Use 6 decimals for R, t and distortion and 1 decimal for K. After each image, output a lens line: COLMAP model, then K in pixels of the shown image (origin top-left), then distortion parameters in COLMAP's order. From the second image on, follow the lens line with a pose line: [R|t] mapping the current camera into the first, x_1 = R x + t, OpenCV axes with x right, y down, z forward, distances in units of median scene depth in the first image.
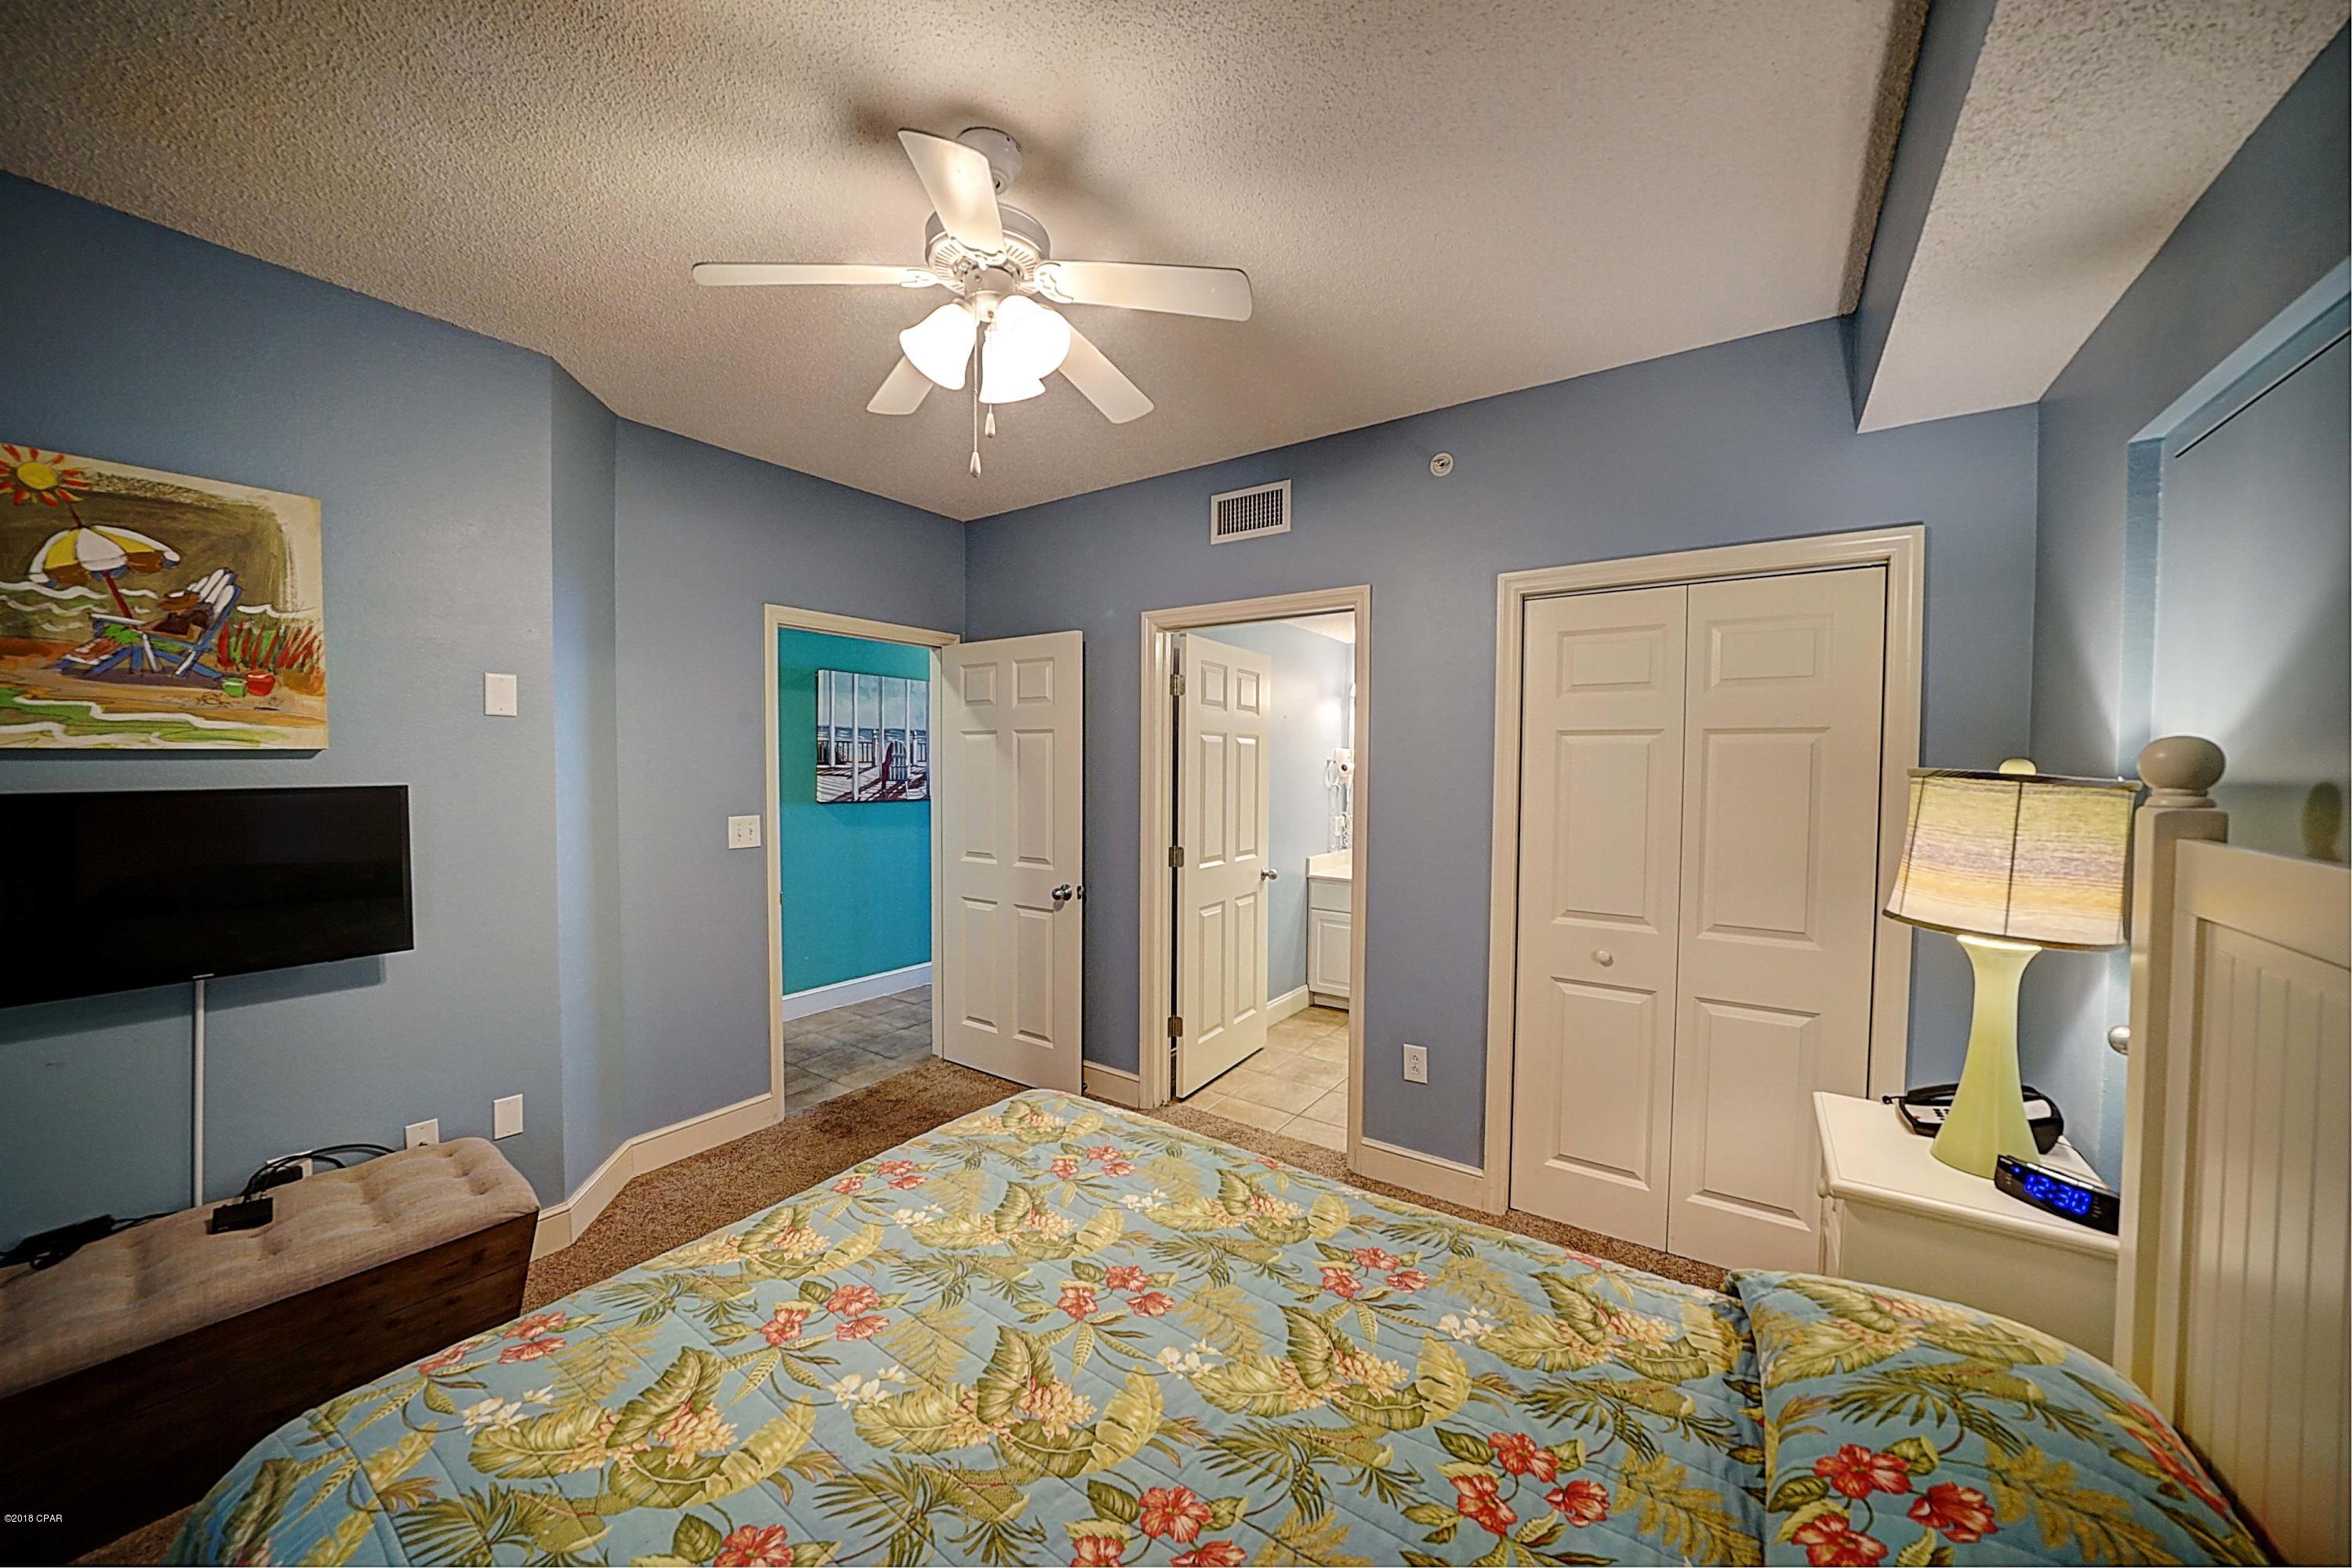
lens RADIAL K [[836.2, 0, 1164.2], [0, 836.2, 791.8], [0, 0, 1]] dist [-0.023483, 0.002695]
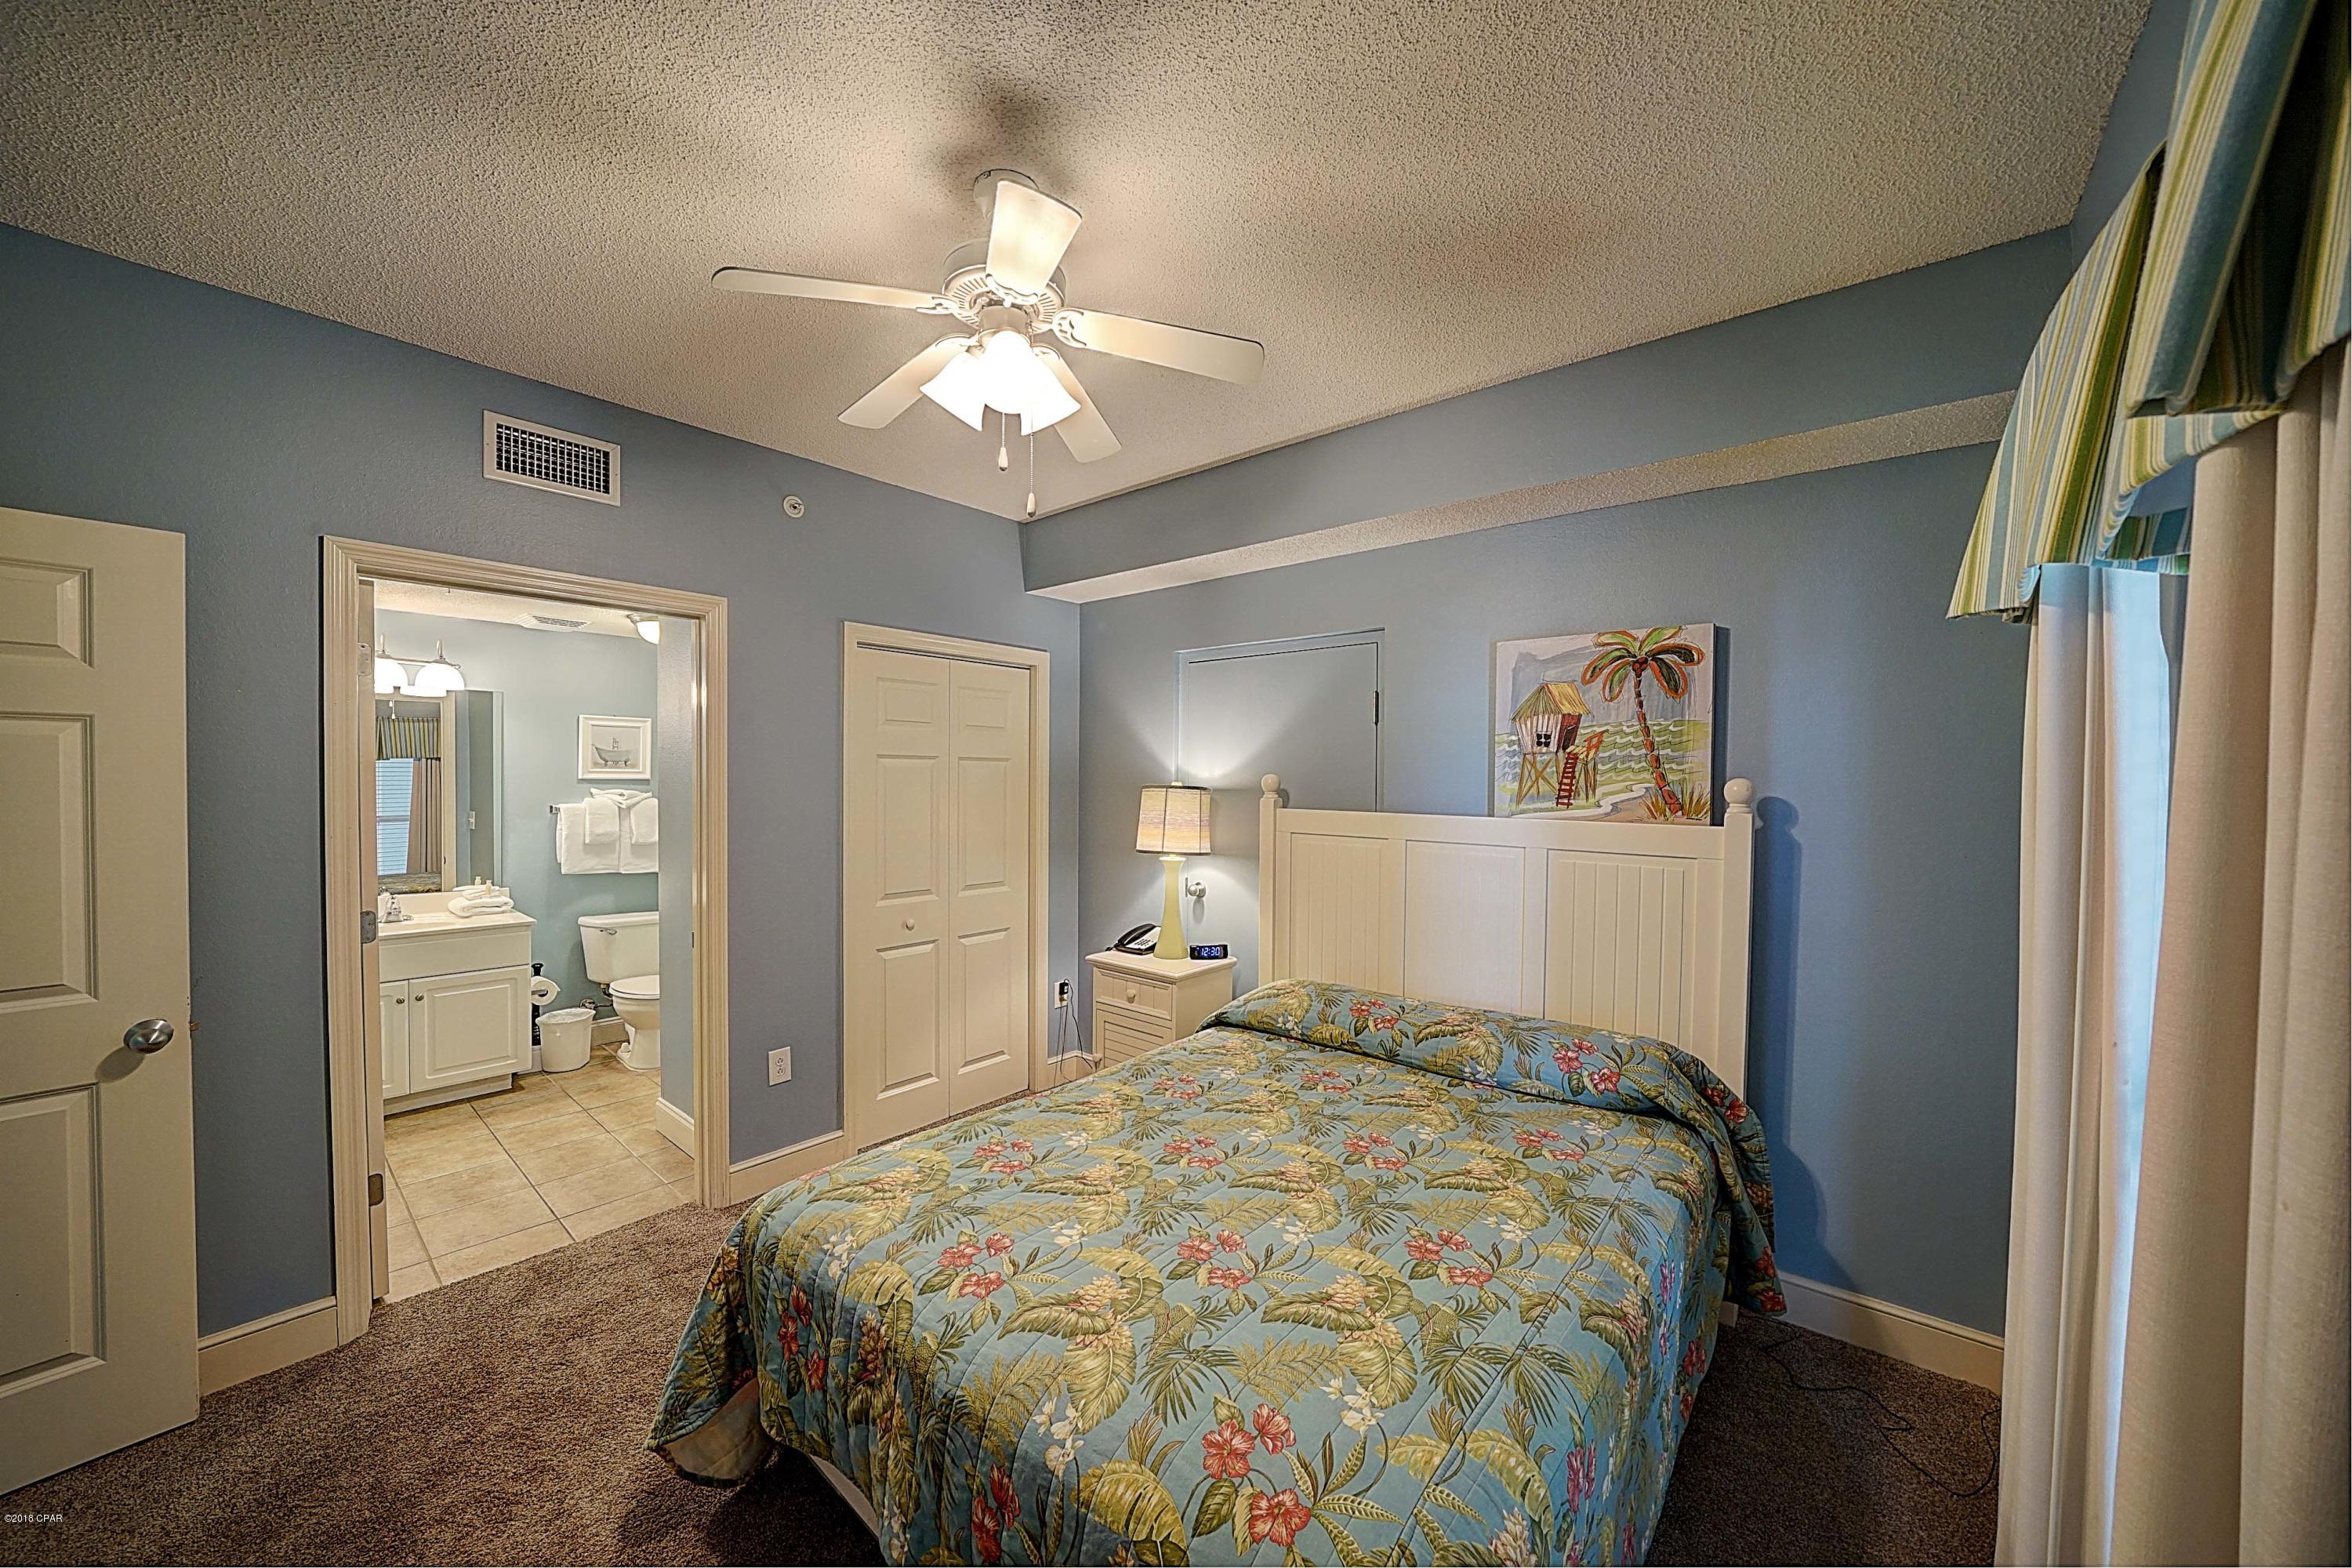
lens RADIAL K [[836.2, 0, 1164.2], [0, 836.2, 791.8], [0, 0, 1]] dist [-0.023483, 0.002695]
pose [[0.090428, -0.022900, 0.995640, -1.143754], [0.025853, 0.999453, 0.020640, -0.047791], [-0.995567, 0.023874, 0.090971, 0.681528]]
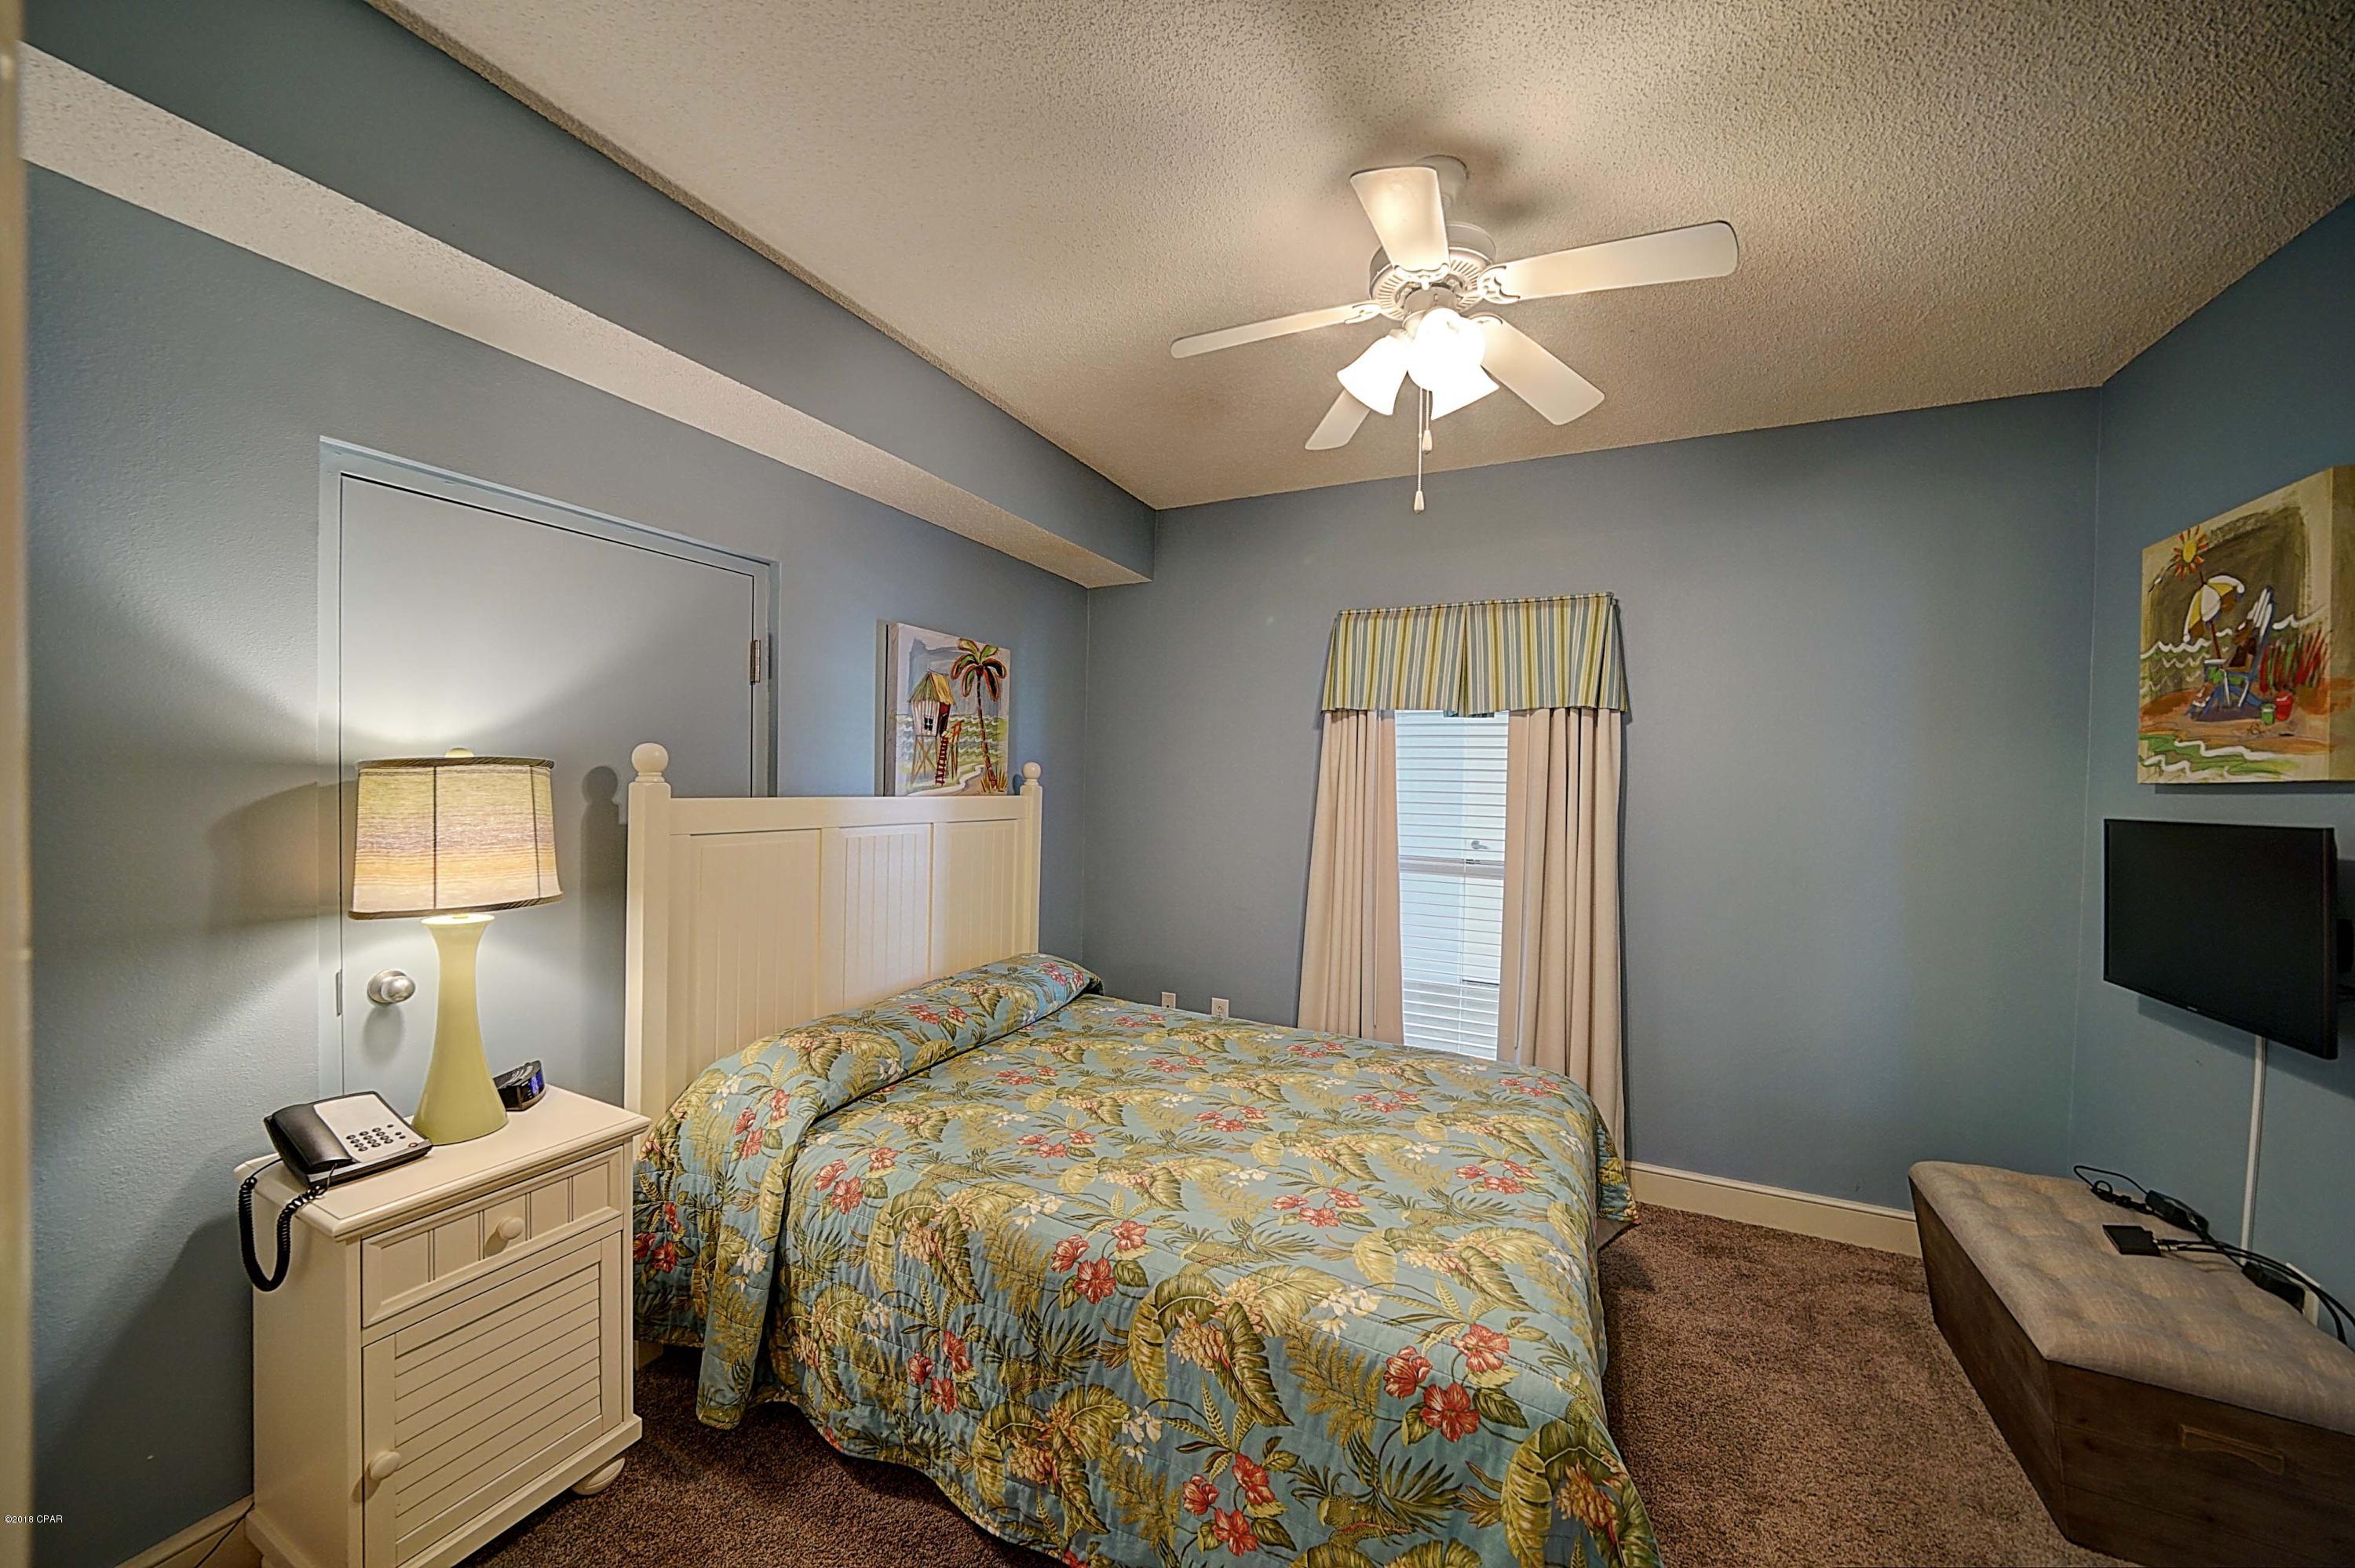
lens RADIAL K [[837.1, 0, 1165.7], [0, 837.1, 791.8], [0, 0, 1]] dist [-0.023483, 0.002695]
pose [[-0.987120, -0.022362, -0.158414, 0.241648], [-0.030240, 0.998414, 0.047492, -0.051343], [0.157100, 0.051670, -0.986230, 1.861077]]
